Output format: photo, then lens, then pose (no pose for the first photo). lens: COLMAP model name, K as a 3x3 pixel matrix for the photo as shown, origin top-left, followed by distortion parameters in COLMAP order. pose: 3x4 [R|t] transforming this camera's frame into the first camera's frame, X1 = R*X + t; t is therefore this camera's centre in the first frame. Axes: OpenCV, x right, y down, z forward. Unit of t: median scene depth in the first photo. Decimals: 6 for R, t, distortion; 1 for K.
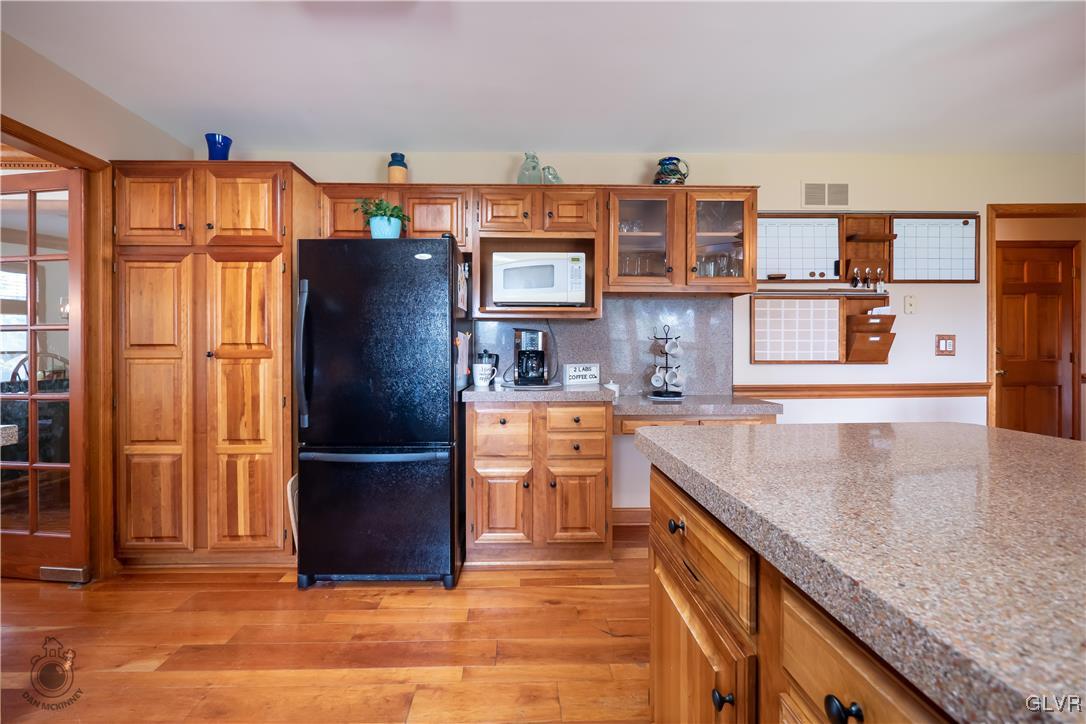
lens RADIAL K [[462.6, 0, 538.4], [0, 462.6, 353.3], [0, 0, 1]] dist [-0.000529, 0.001551]
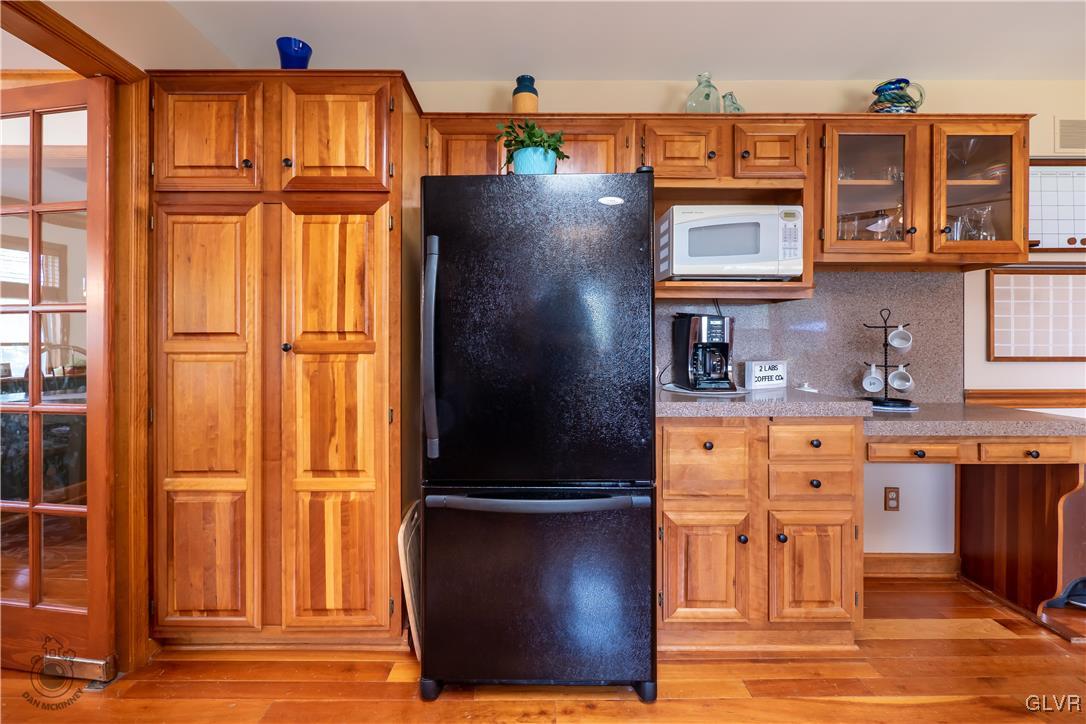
lens RADIAL K [[462.6, 0, 545.1], [0, 462.6, 346.0], [0, 0, 1]] dist [-0.000529, 0.001551]
pose [[0.999874, 0.000792, -0.015829, -0.305910], [-0.000868, 0.999988, -0.004800, 0.002942], [0.015825, 0.004813, 0.999863, 0.306549]]
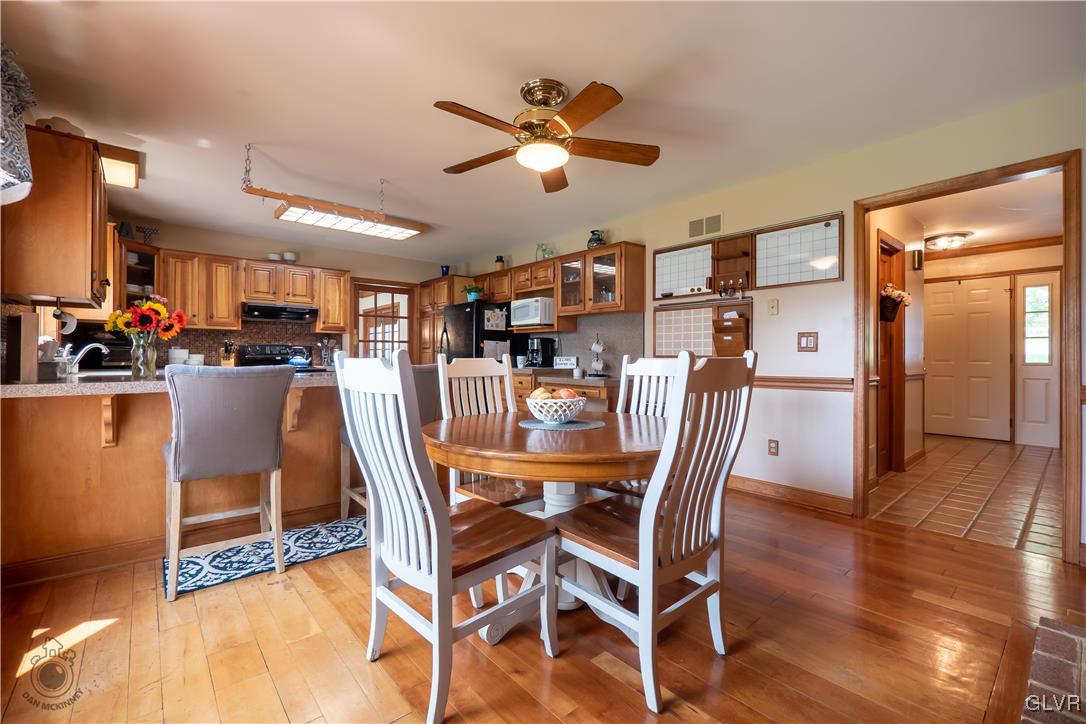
lens RADIAL K [[462.6, 0, 547.5], [0, 462.6, 358.0], [0, 0, 1]] dist [-0.000529, 0.001551]
pose [[0.635056, 0.006603, -0.772438, 1.701989], [-0.011558, 0.999933, -0.000955, 0.036267], [0.772380, 0.009535, 0.635090, -0.192984]]
